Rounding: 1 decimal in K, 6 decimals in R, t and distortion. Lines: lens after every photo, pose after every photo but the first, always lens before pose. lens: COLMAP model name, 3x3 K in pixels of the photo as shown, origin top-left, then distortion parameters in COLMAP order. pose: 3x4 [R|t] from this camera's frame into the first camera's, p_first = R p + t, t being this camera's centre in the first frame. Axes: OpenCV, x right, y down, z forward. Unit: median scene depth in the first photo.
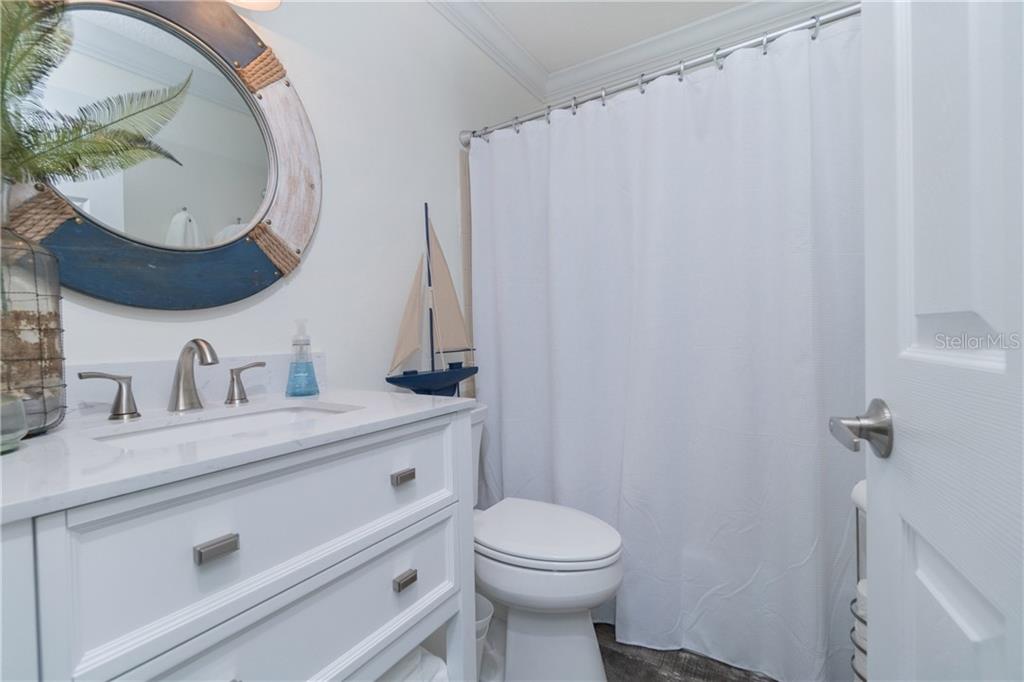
lens RADIAL K [[445.3, 0, 514.6], [0, 445.3, 334.1], [0, 0, 1]] dist [-0.018466, 0.006501]
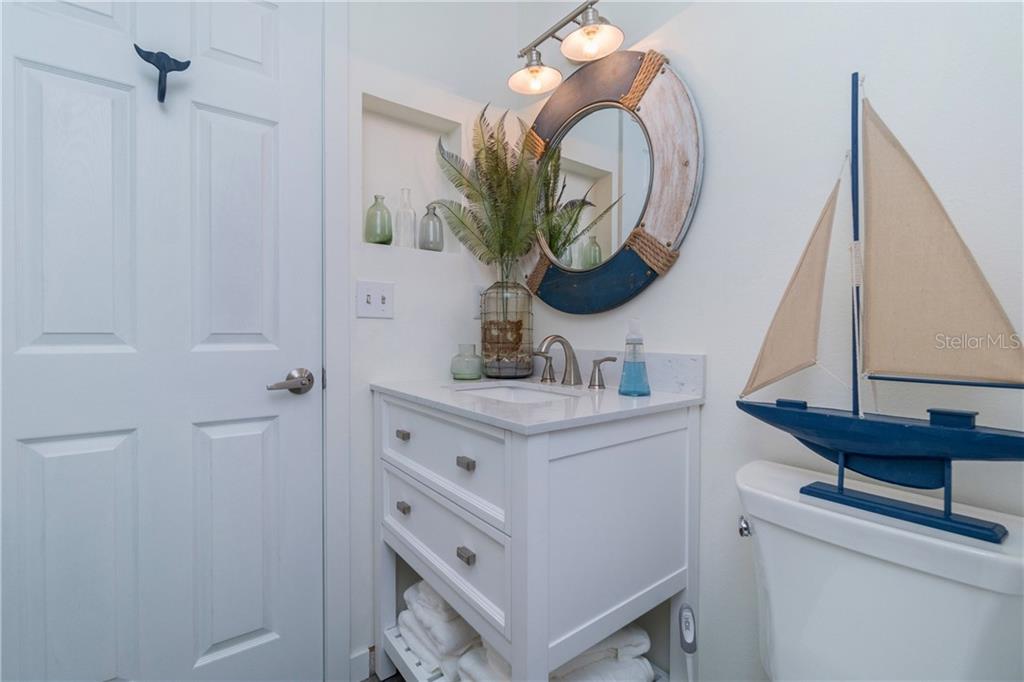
lens RADIAL K [[445.3, 0, 517.1], [0, 445.3, 341.1], [0, 0, 1]] dist [-0.018466, 0.006501]
pose [[-0.359444, 0.037689, -0.932405, 0.526903], [0.001733, 0.999209, 0.039721, -0.021677], [0.933165, 0.012662, -0.359225, 1.085849]]
